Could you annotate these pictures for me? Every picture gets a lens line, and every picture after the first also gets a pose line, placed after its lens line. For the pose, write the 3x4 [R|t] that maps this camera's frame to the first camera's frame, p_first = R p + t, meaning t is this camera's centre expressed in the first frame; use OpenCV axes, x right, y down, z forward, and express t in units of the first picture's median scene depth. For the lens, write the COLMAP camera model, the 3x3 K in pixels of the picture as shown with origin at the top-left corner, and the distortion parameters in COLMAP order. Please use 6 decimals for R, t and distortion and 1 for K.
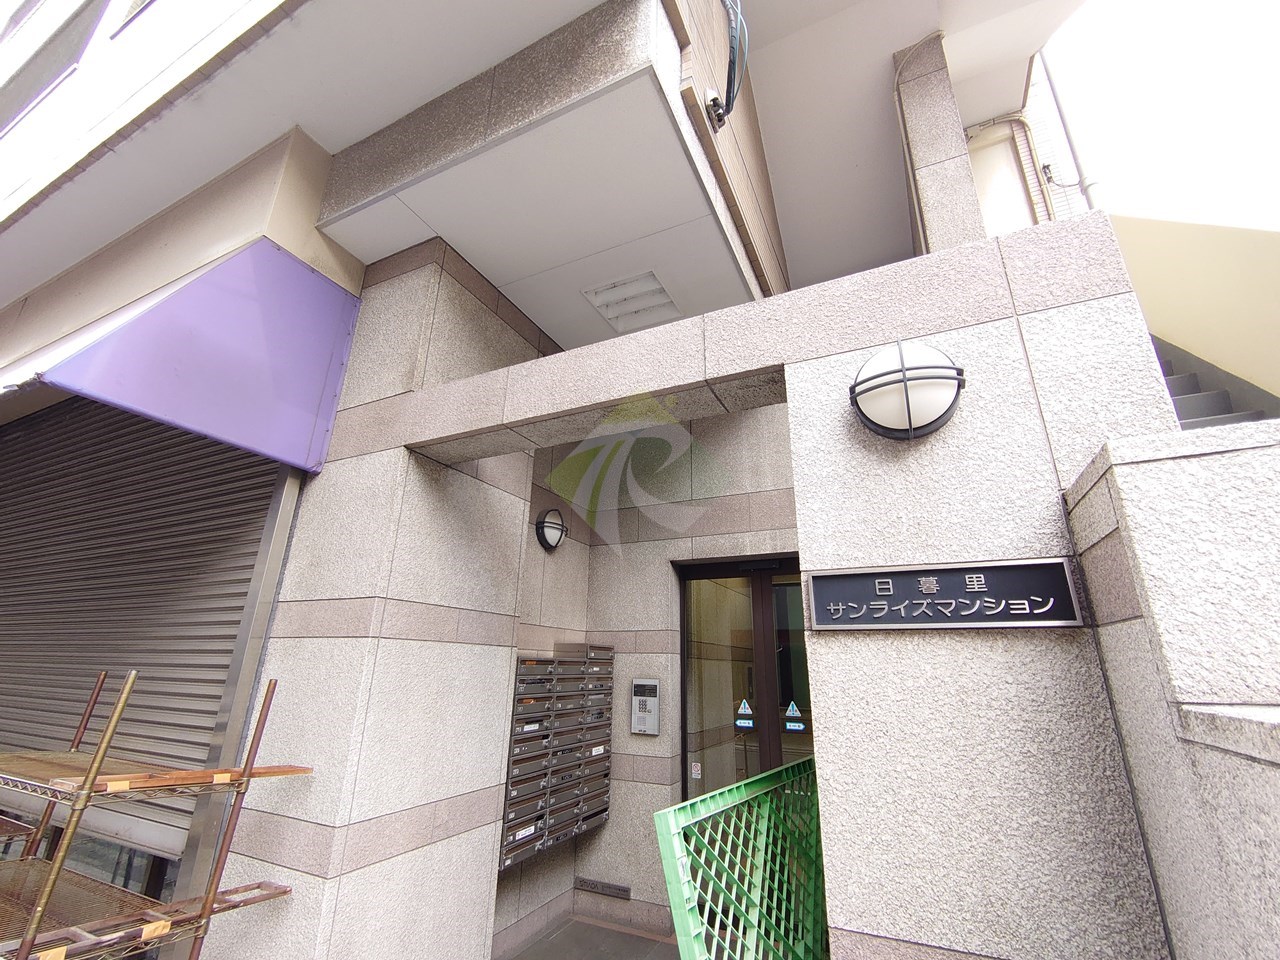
lens RADIAL K [[552.4, 0, 640.0], [0, 552.4, 480.0], [0, 0, 1]] dist [0.000511, -0.001242]
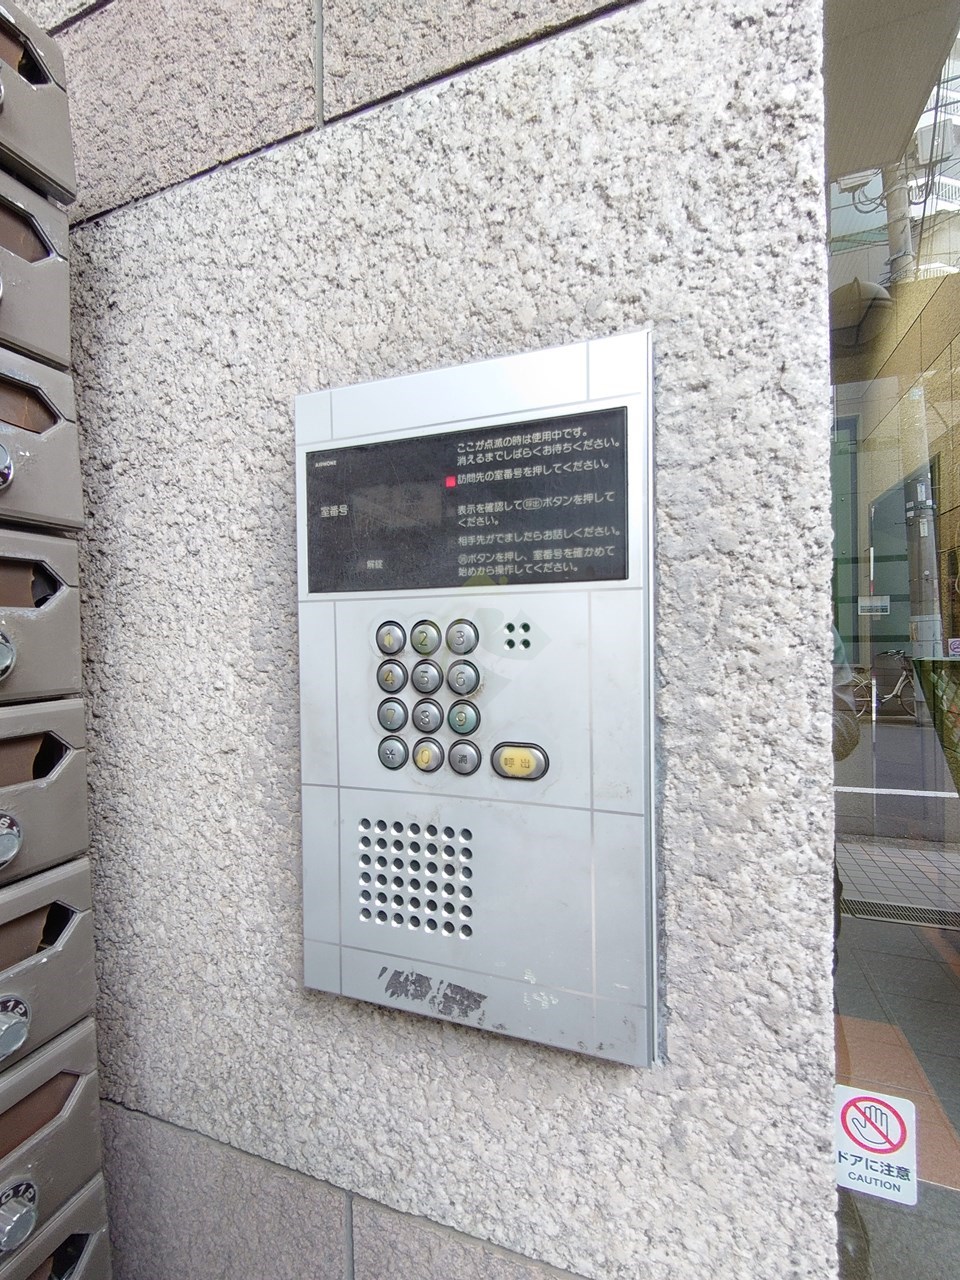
lens RADIAL K [[552.4, 0, 480.0], [0, 552.4, 640.0], [0, 0, 1]] dist [0.000511, -0.001242]
pose [[0.994605, -0.033538, 0.098160, 0.006240], [-0.001103, 0.942818, 0.333305, 0.446257], [-0.103726, -0.331615, 0.937695, 1.106255]]
